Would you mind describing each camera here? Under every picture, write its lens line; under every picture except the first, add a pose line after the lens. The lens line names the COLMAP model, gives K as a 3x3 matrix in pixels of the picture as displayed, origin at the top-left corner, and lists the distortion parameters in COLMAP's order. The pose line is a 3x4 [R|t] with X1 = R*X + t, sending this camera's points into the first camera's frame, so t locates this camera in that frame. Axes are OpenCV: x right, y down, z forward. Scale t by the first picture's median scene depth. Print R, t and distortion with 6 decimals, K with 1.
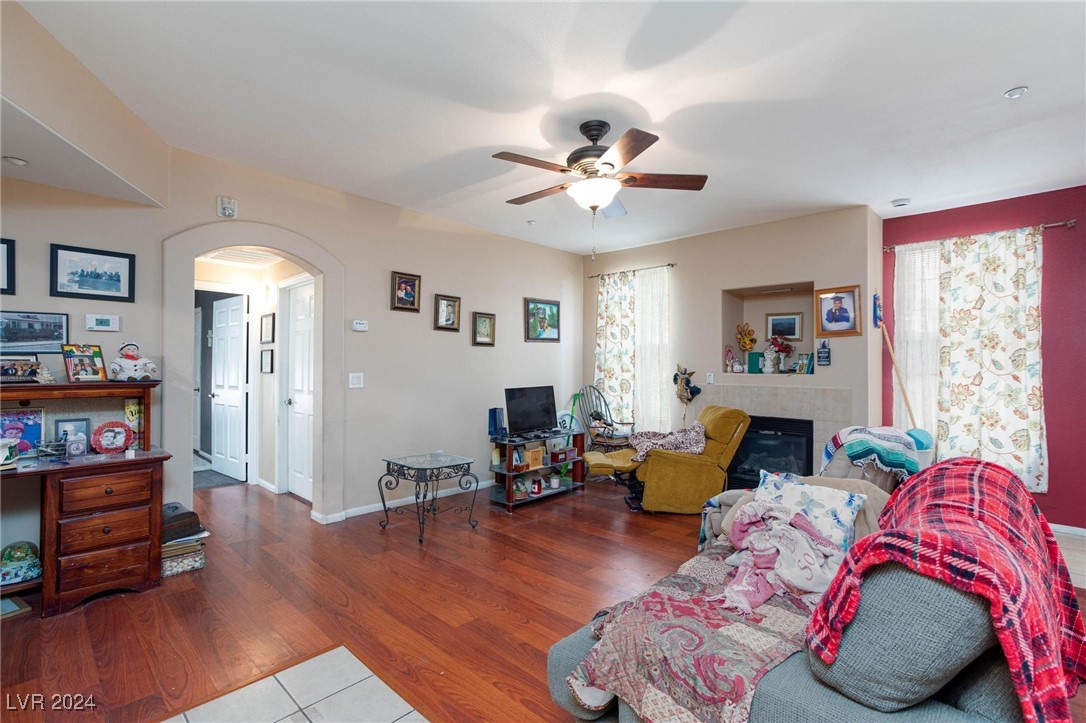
lens RADIAL K [[495.0, 0, 553.4], [0, 495.0, 364.0], [0, 0, 1]] dist [-0.015418, 0.006050]
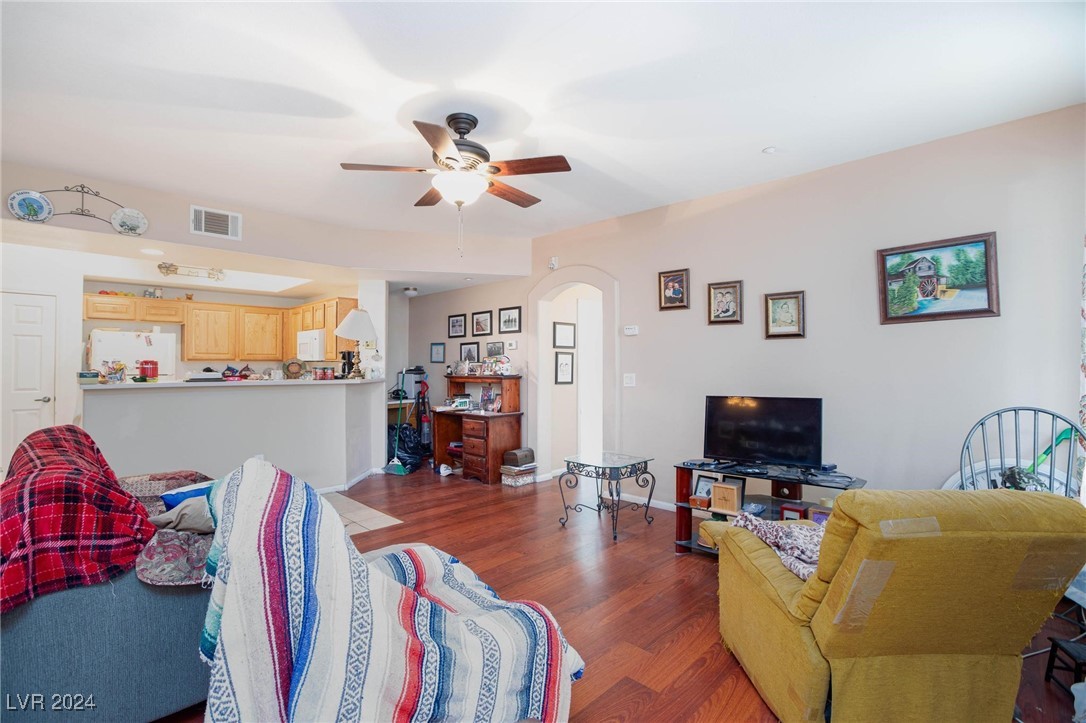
lens RADIAL K [[495.0, 0, 530.8], [0, 495.0, 357.9], [0, 0, 1]] dist [-0.015418, 0.006050]
pose [[-0.027398, -0.019831, -0.999428, 0.657692], [0.007310, 0.999772, -0.020038, 0.004047], [0.999598, -0.007855, -0.027247, 0.732790]]
